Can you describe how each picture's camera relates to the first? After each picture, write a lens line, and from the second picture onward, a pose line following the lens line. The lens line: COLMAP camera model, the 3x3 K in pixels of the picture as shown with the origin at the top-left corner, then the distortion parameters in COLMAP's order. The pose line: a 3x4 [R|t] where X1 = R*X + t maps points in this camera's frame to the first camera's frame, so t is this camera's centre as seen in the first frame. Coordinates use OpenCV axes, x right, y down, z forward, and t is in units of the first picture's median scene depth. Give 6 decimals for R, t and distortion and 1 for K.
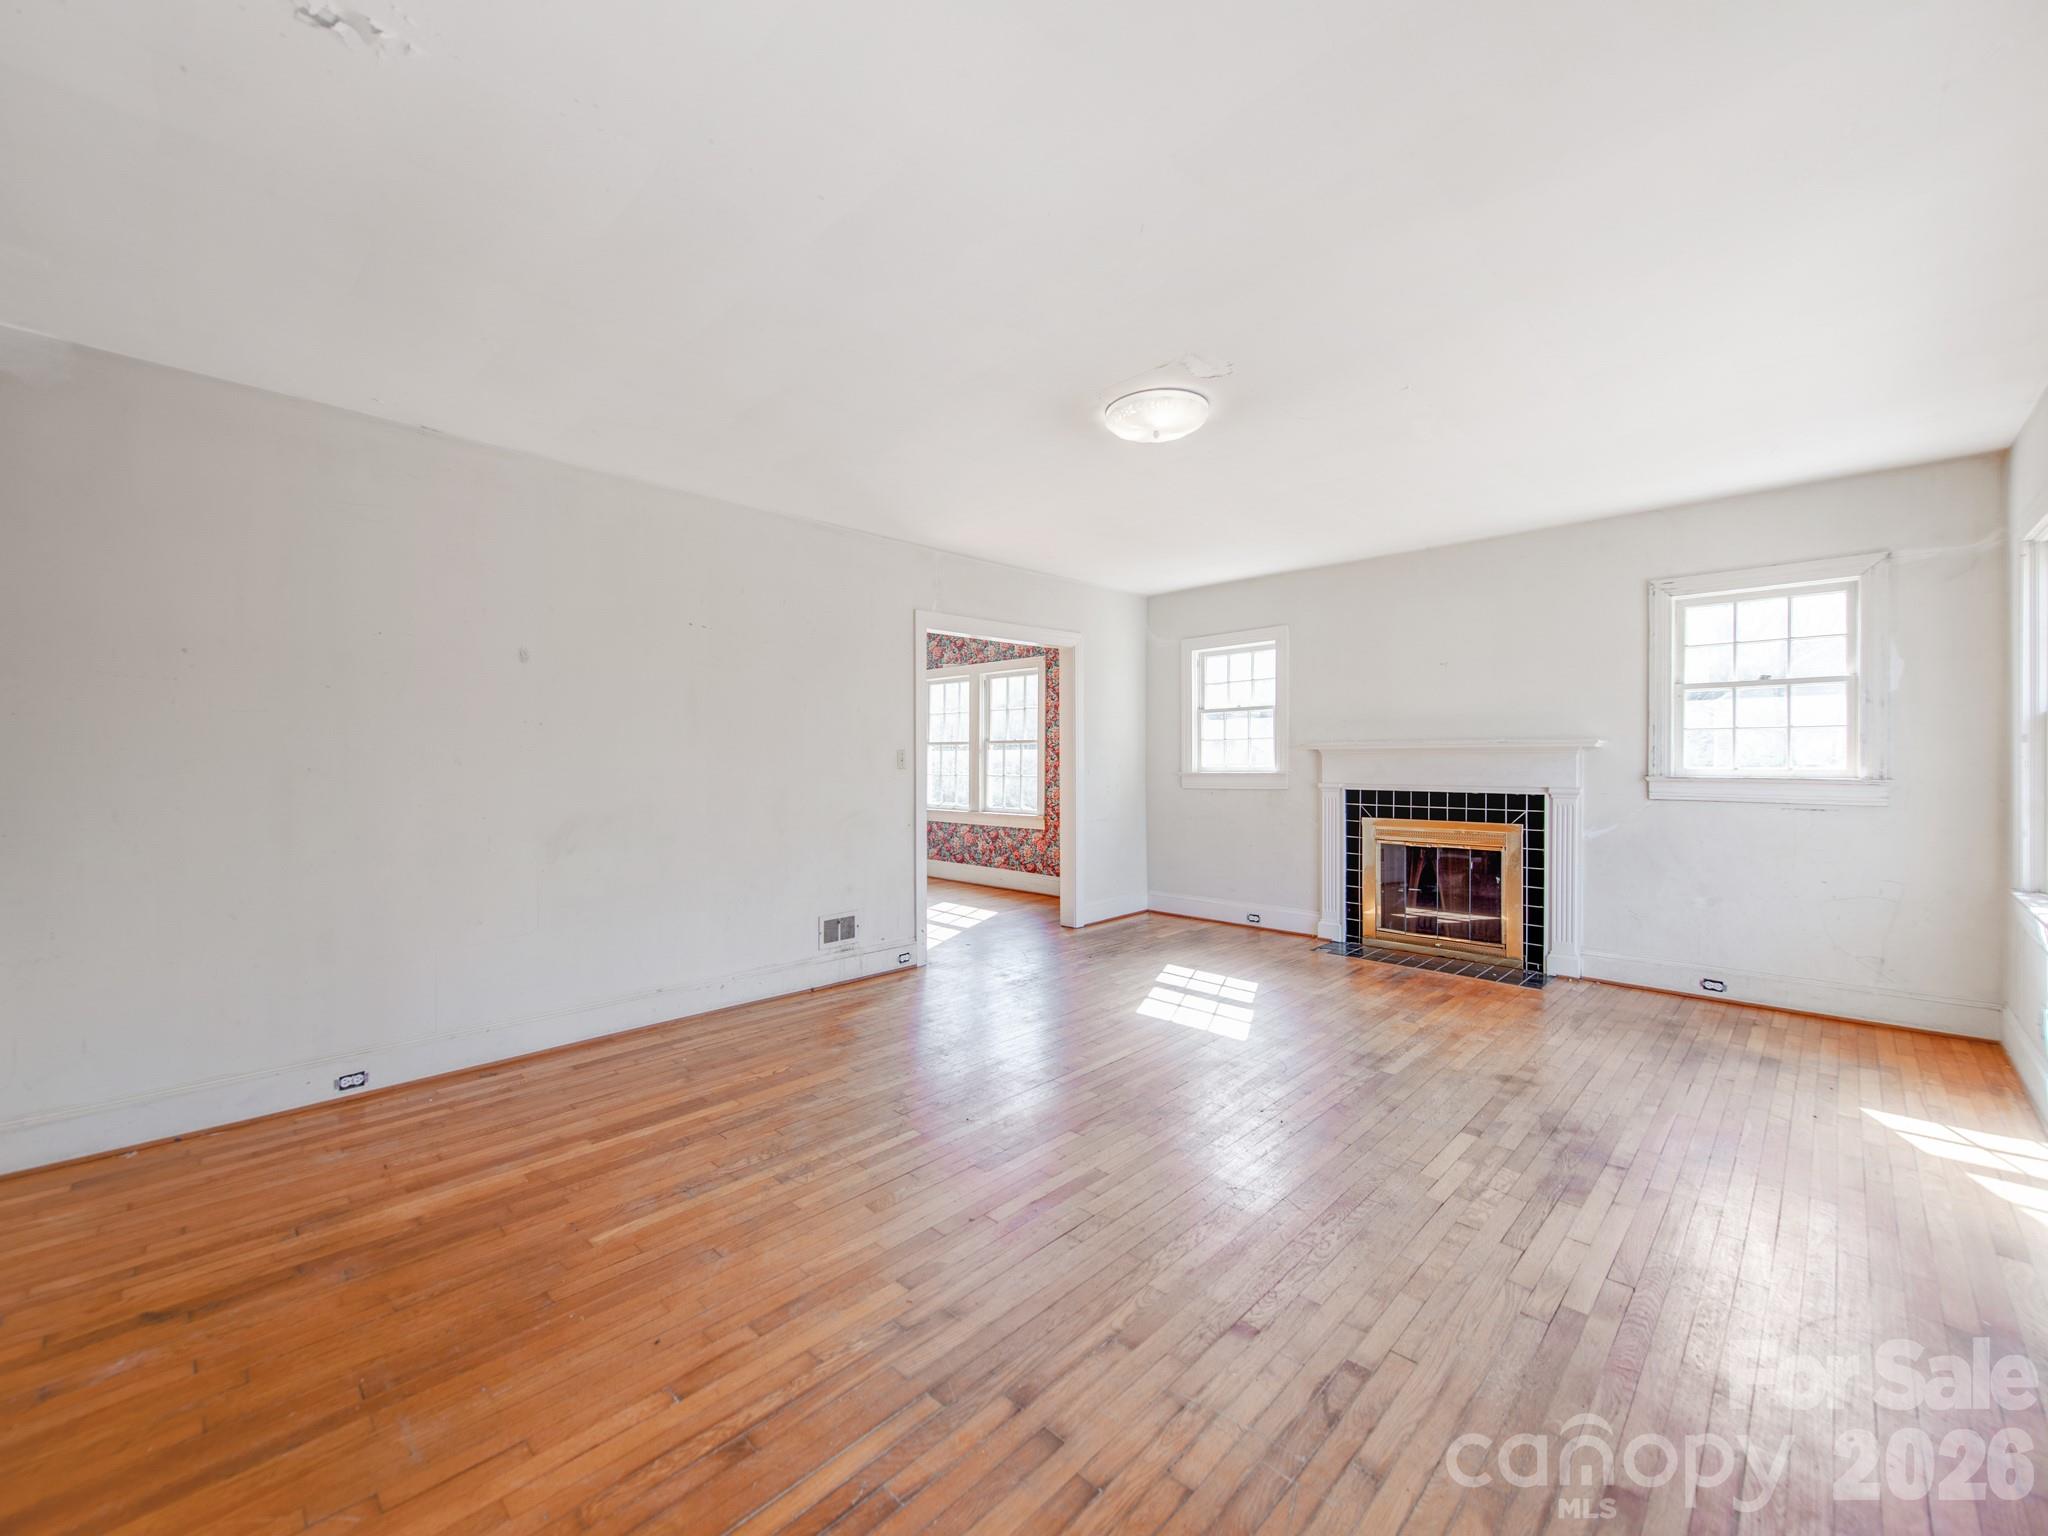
lens RADIAL K [[853.5, 0, 1089.1], [0, 853.5, 751.0], [0, 0, 1]] dist [0.014491, -0.000107]
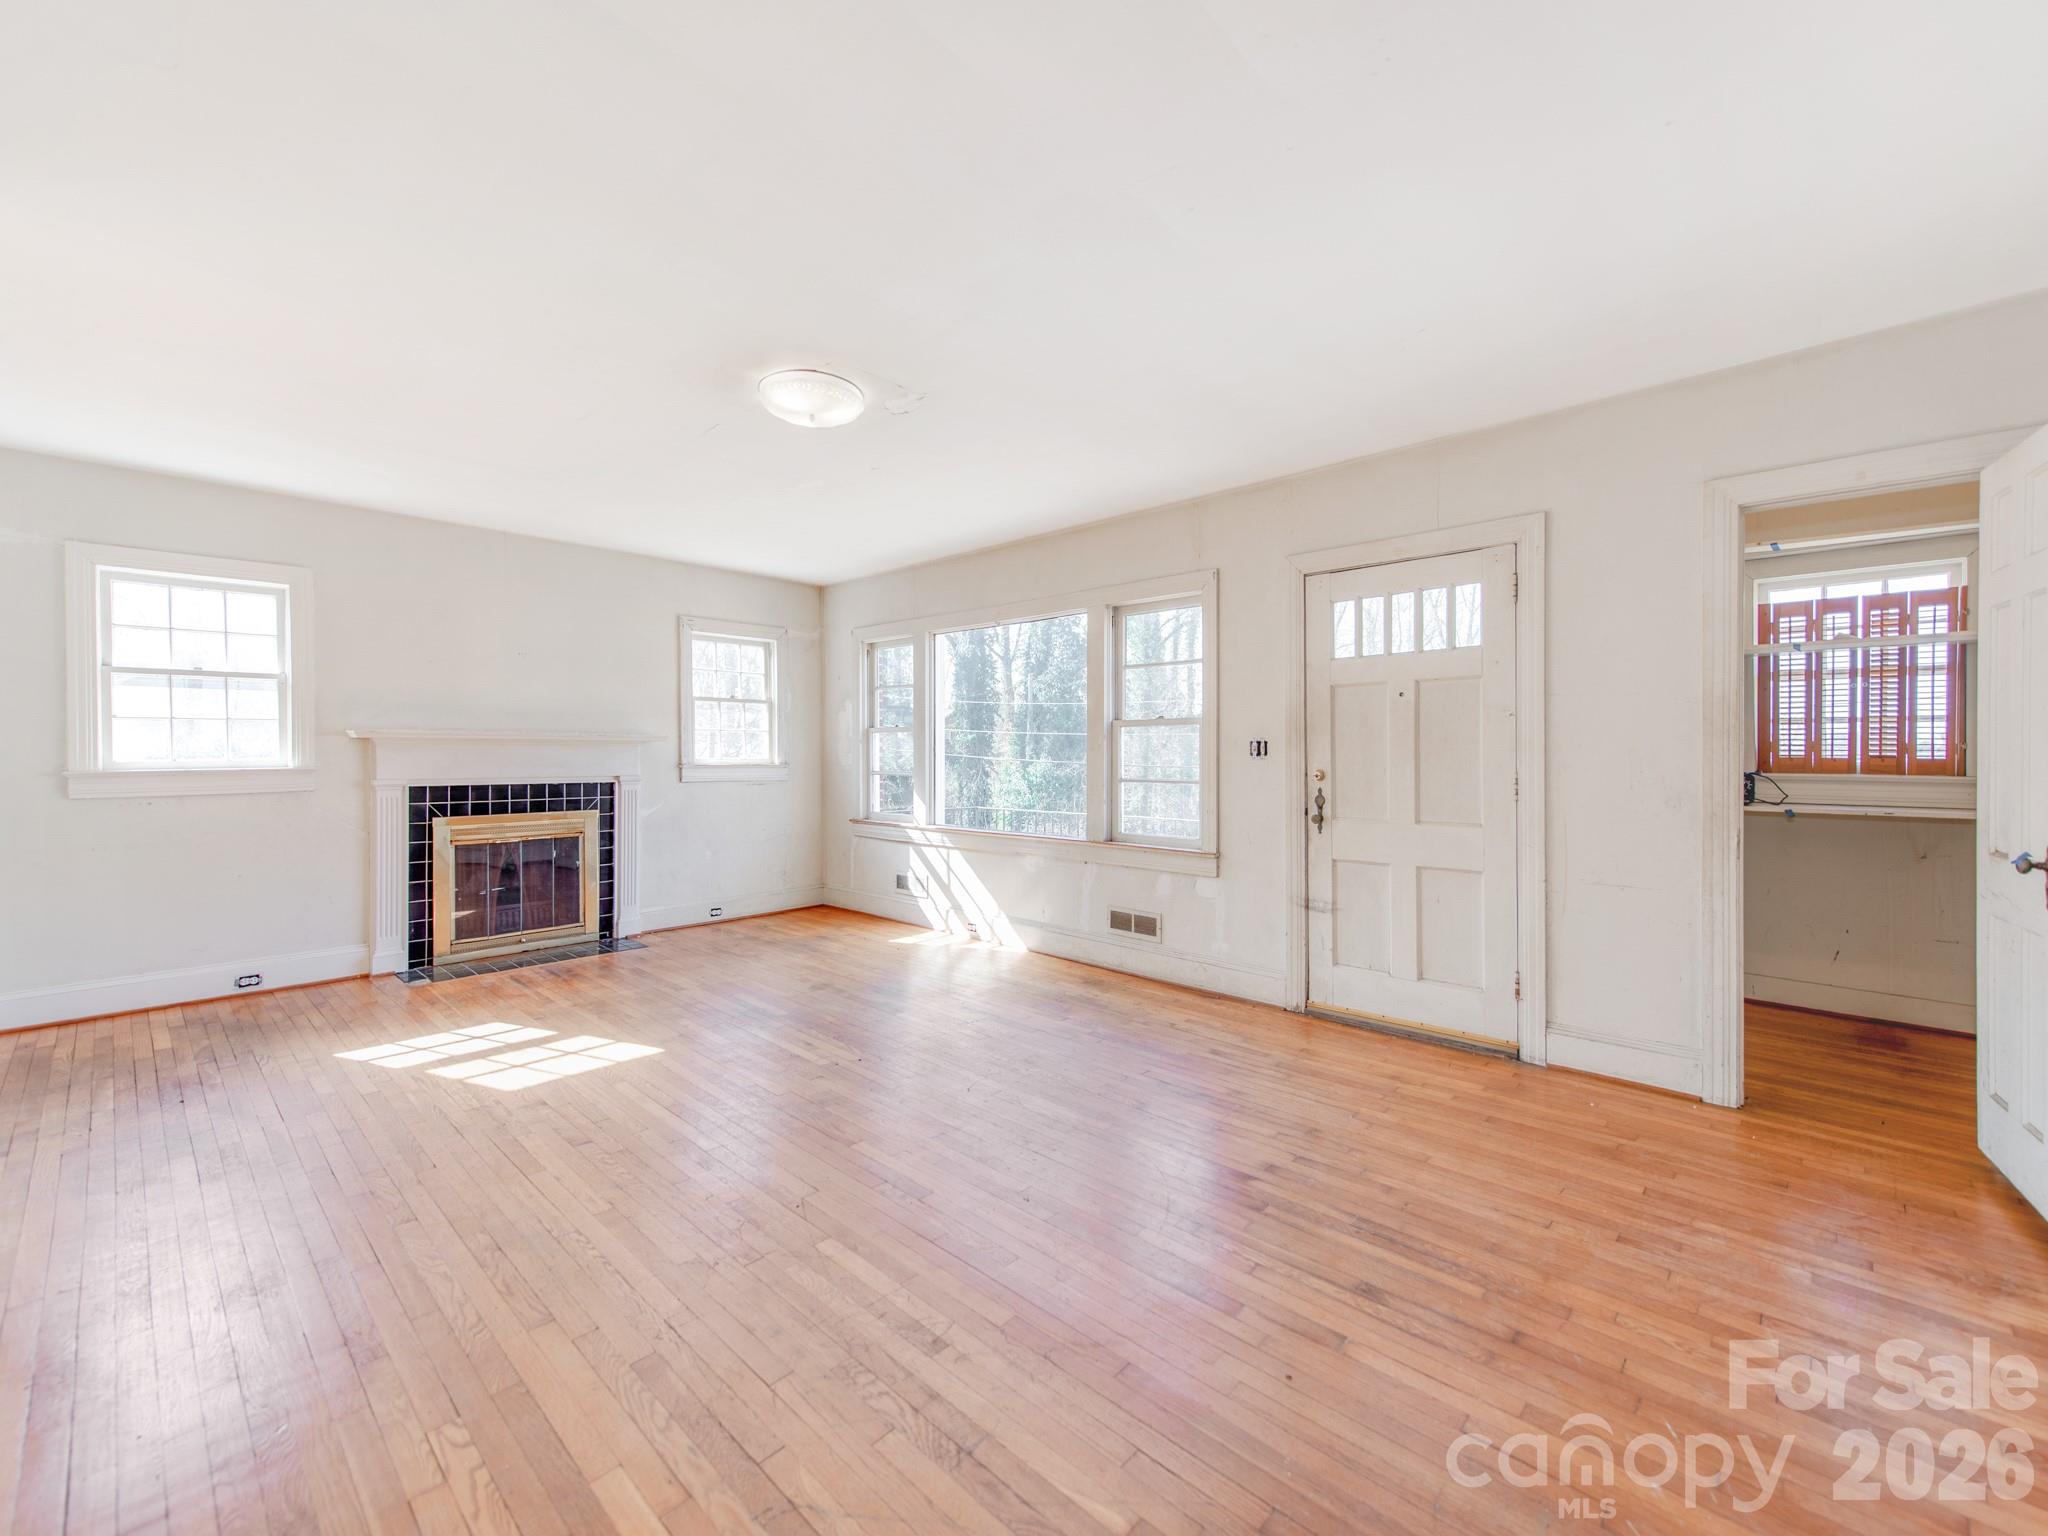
lens RADIAL K [[829.8, 0, 917.1], [0, 829.8, 751.0], [0, 0, 1]] dist [0.026162, 0.000118]
pose [[0.073685, 0.003730, 0.997275, -0.579300], [-0.012237, 0.999921, -0.002836, 0.007637], [-0.997207, -0.011995, 0.073724, 0.538722]]
